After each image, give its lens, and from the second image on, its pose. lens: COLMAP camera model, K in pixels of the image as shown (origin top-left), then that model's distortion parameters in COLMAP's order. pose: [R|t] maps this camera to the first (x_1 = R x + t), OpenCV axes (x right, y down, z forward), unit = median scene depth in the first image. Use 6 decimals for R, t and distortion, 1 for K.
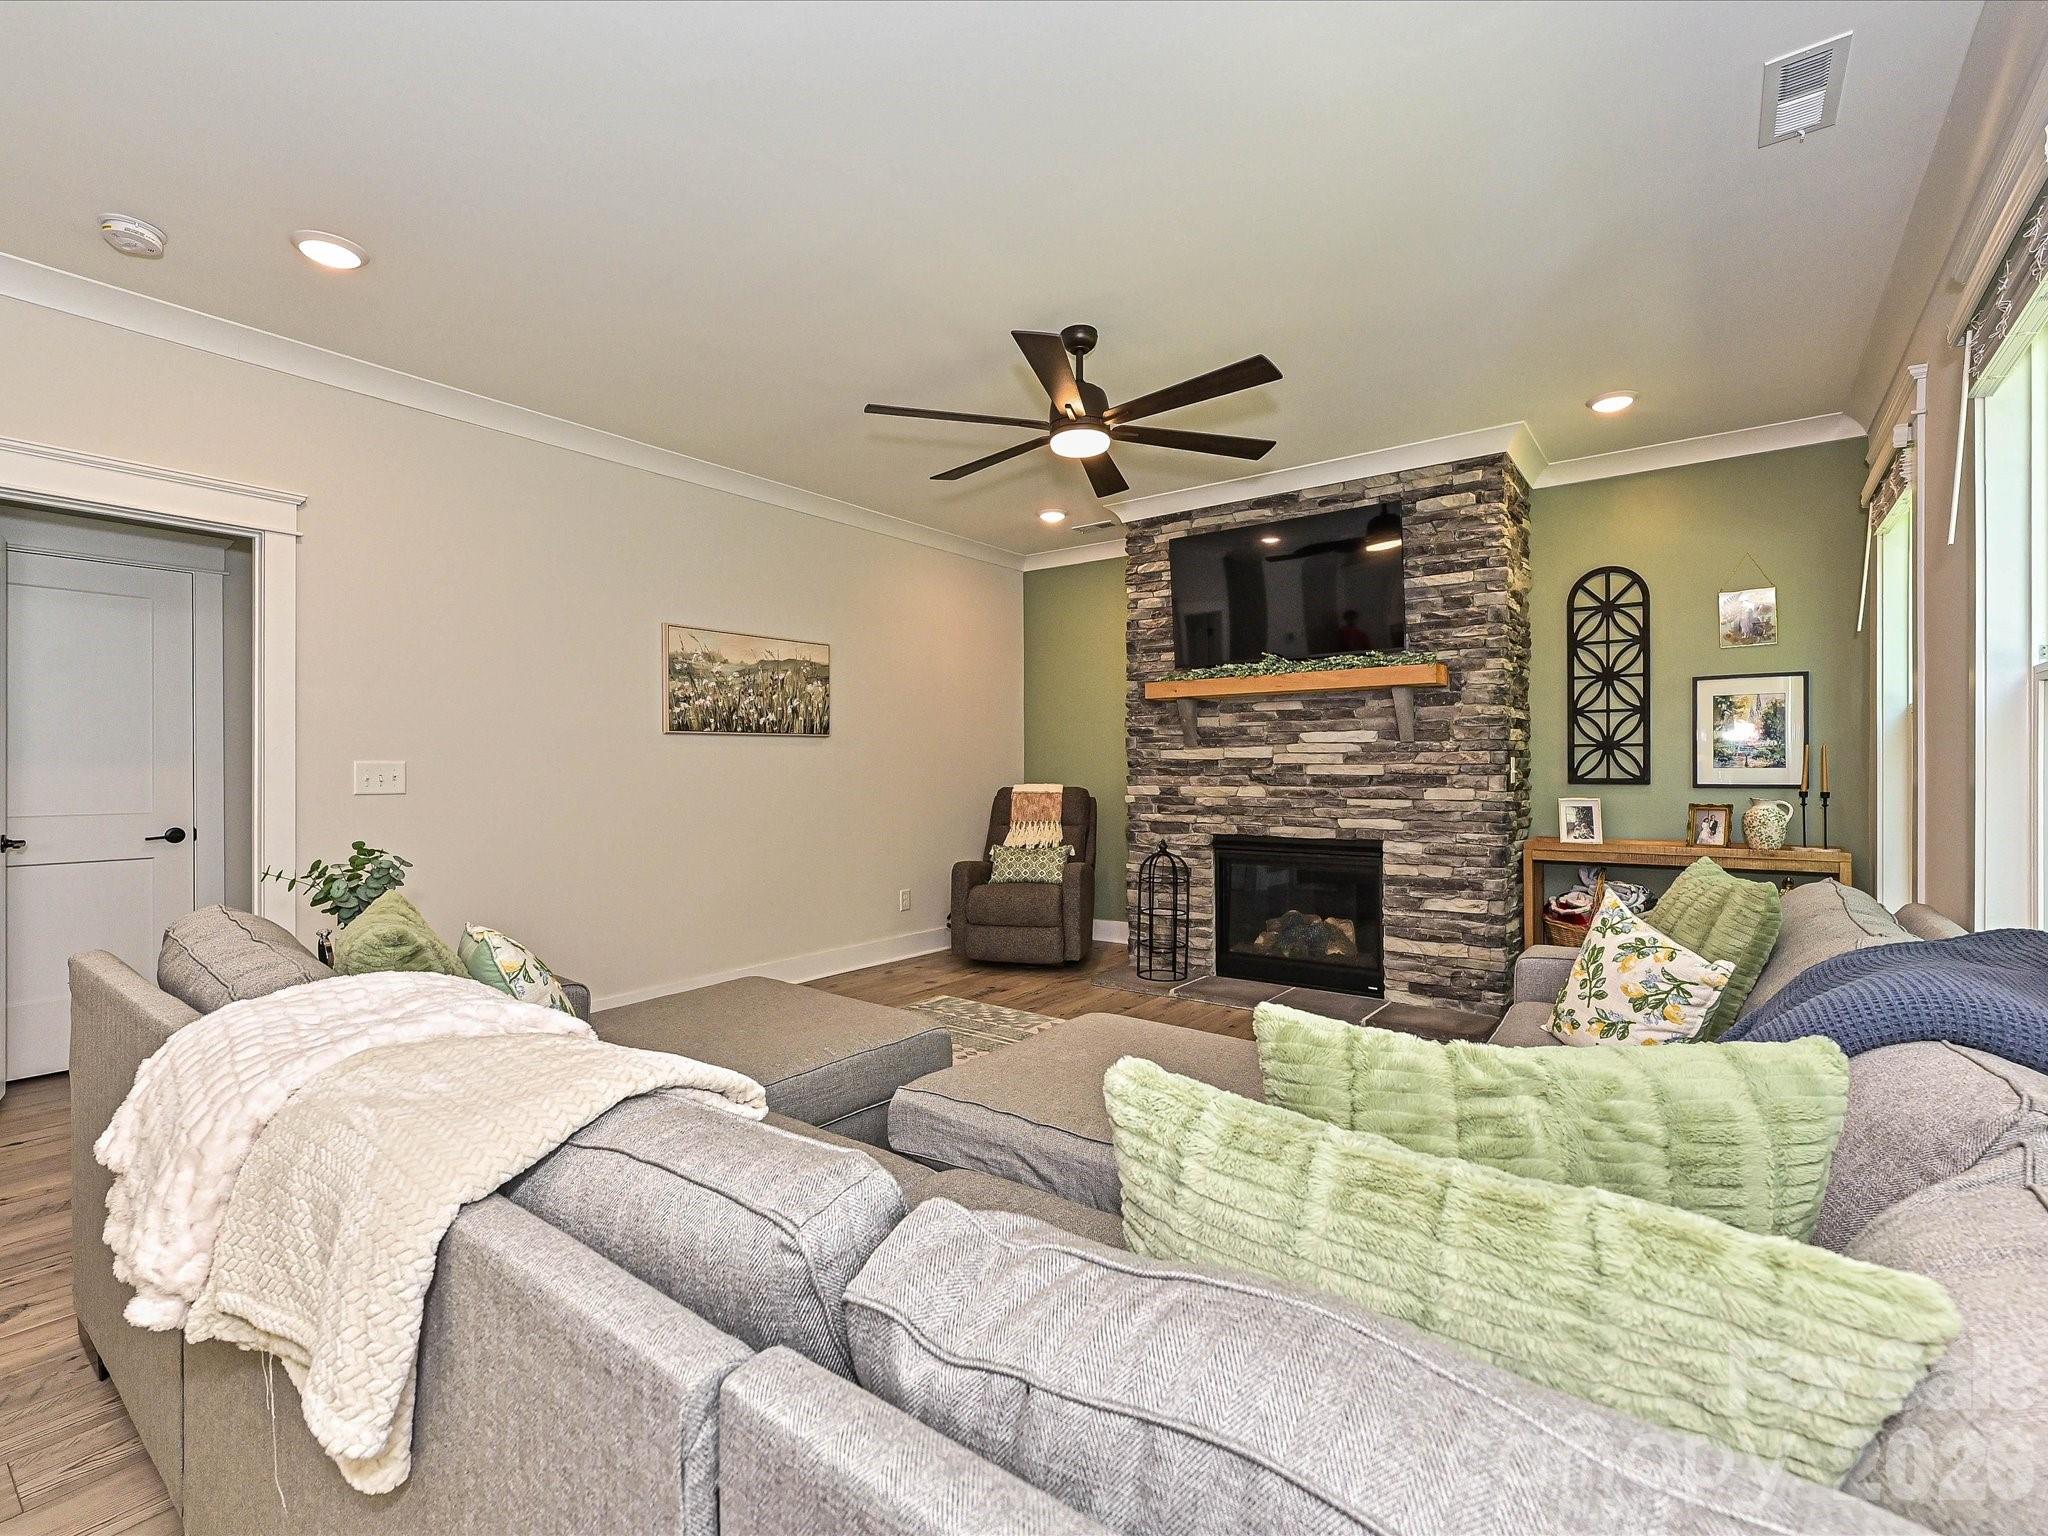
lens RADIAL K [[931.3, 0, 1055.9], [0, 931.3, 755.4], [0, 0, 1]] dist [0.001011, -0.000327]
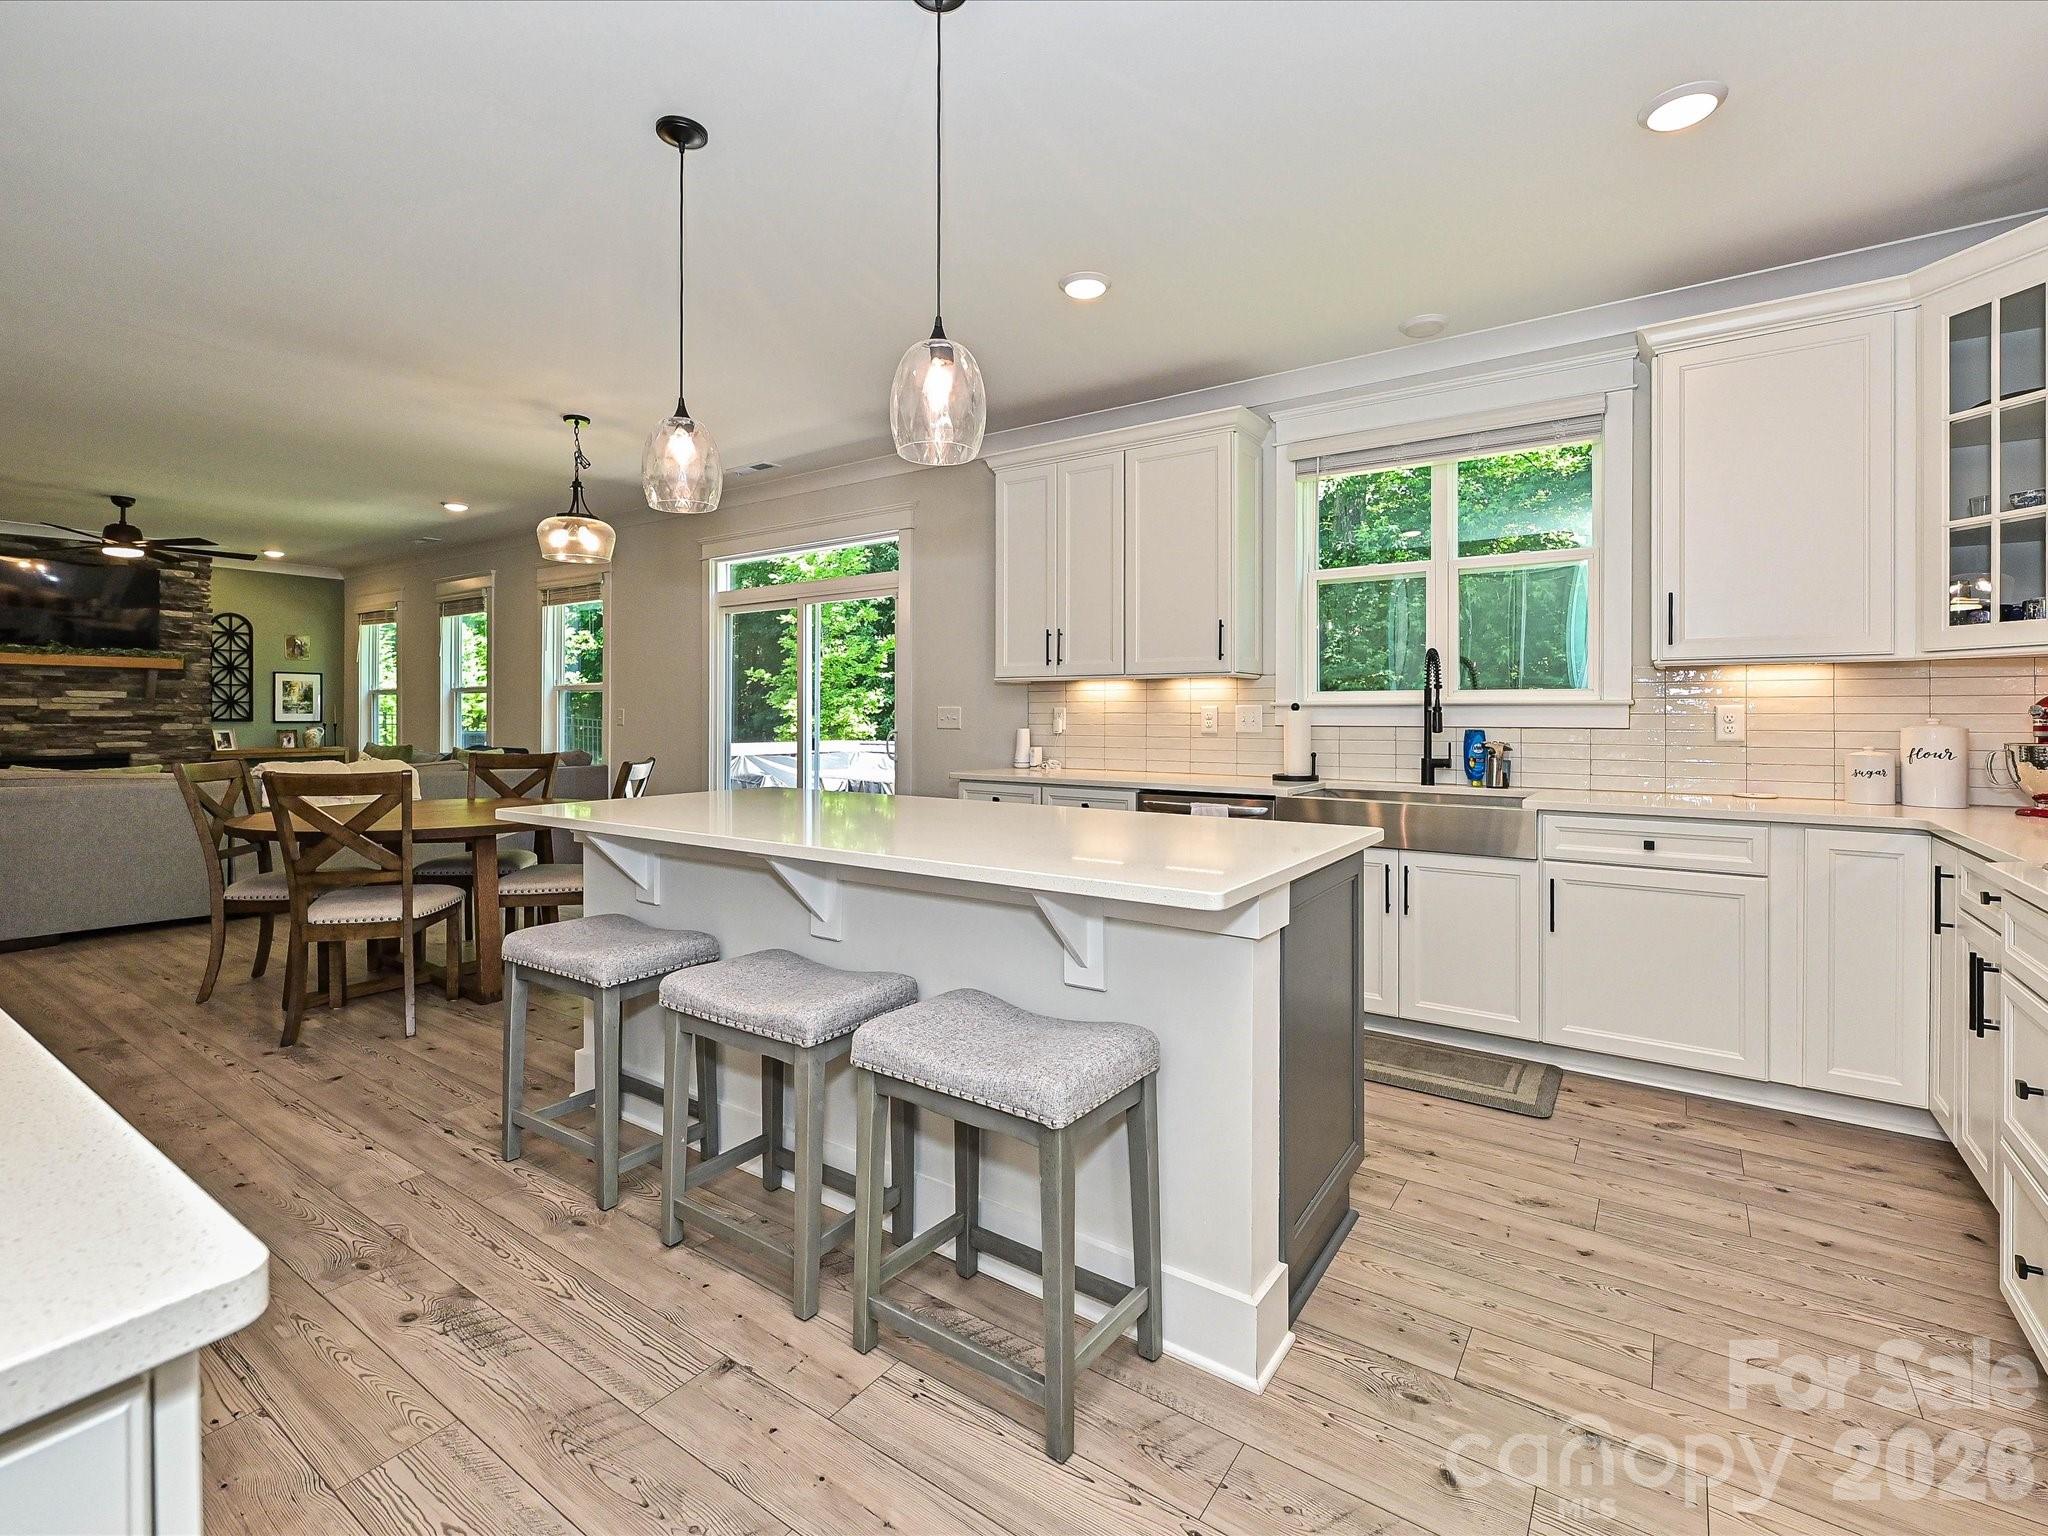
lens RADIAL K [[931.3, 0, 1020.0], [0, 931.3, 723.4], [0, 0, 1]] dist [0.001011, -0.000327]
pose [[-0.032203, -0.004008, 0.999473, -1.486581], [-0.013759, 0.999899, 0.003566, 0.004304], [-0.999387, -0.013637, -0.032255, -0.642497]]
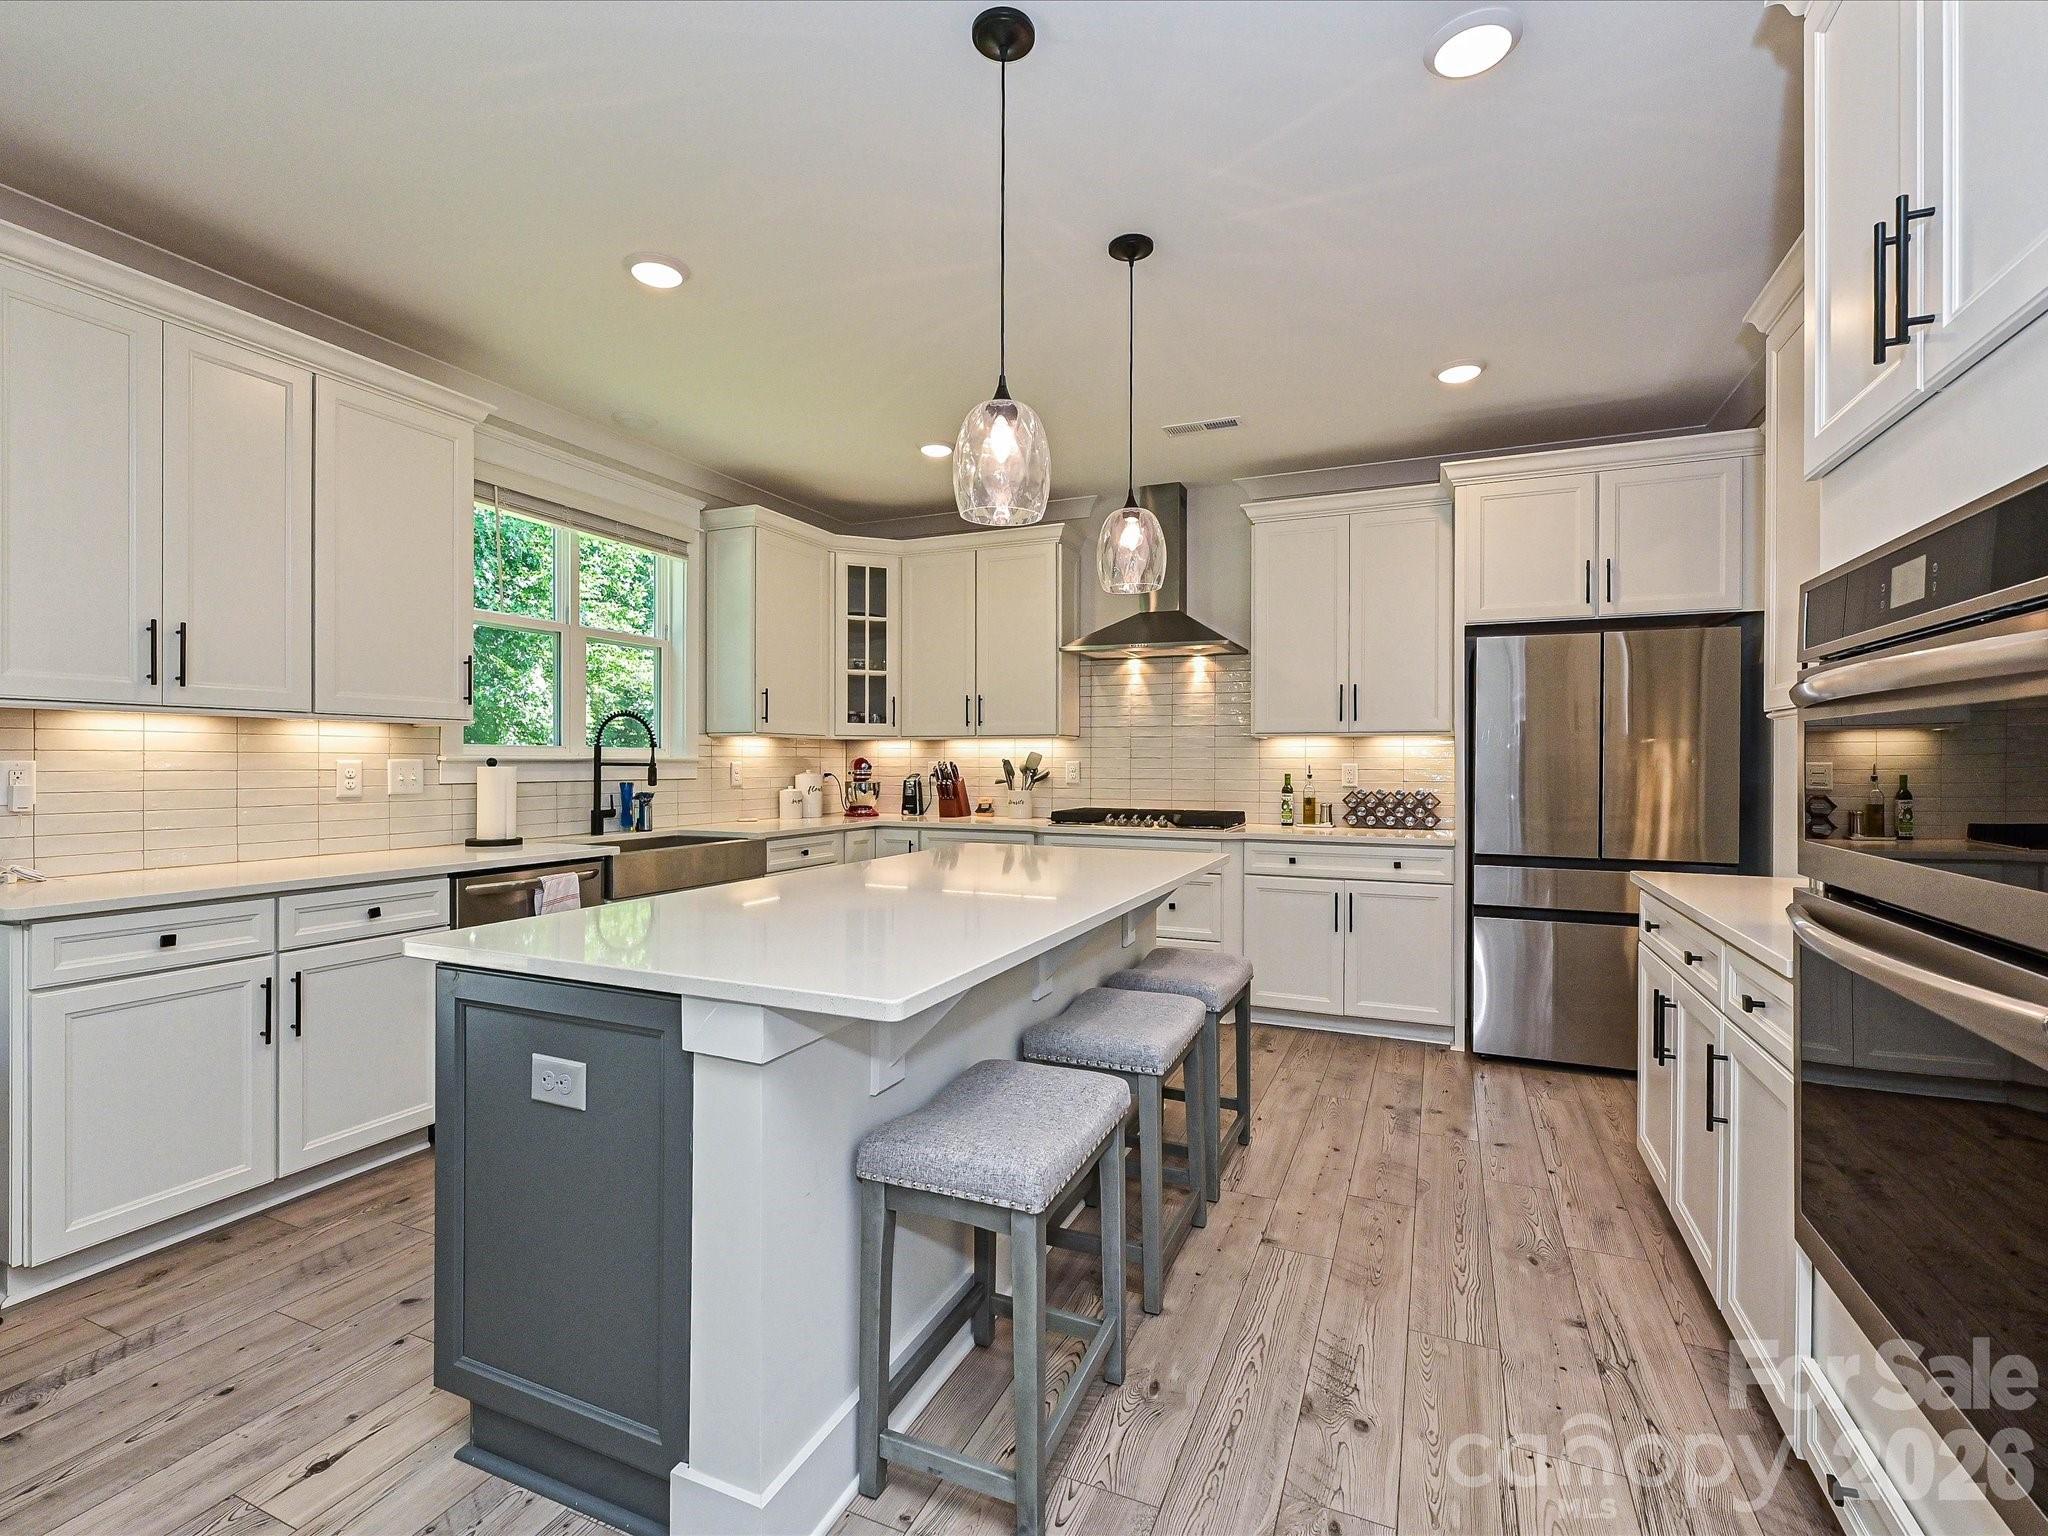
lens RADIAL K [[931.3, 0, 1031.8], [0, 931.3, 764.1], [0, 0, 1]] dist [0.001011, -0.000327]
pose [[-0.975325, 0.004254, -0.220734, -0.861992], [0.006318, 0.999943, -0.008648, -0.000529], [0.220684, -0.009830, -0.975296, -0.051078]]
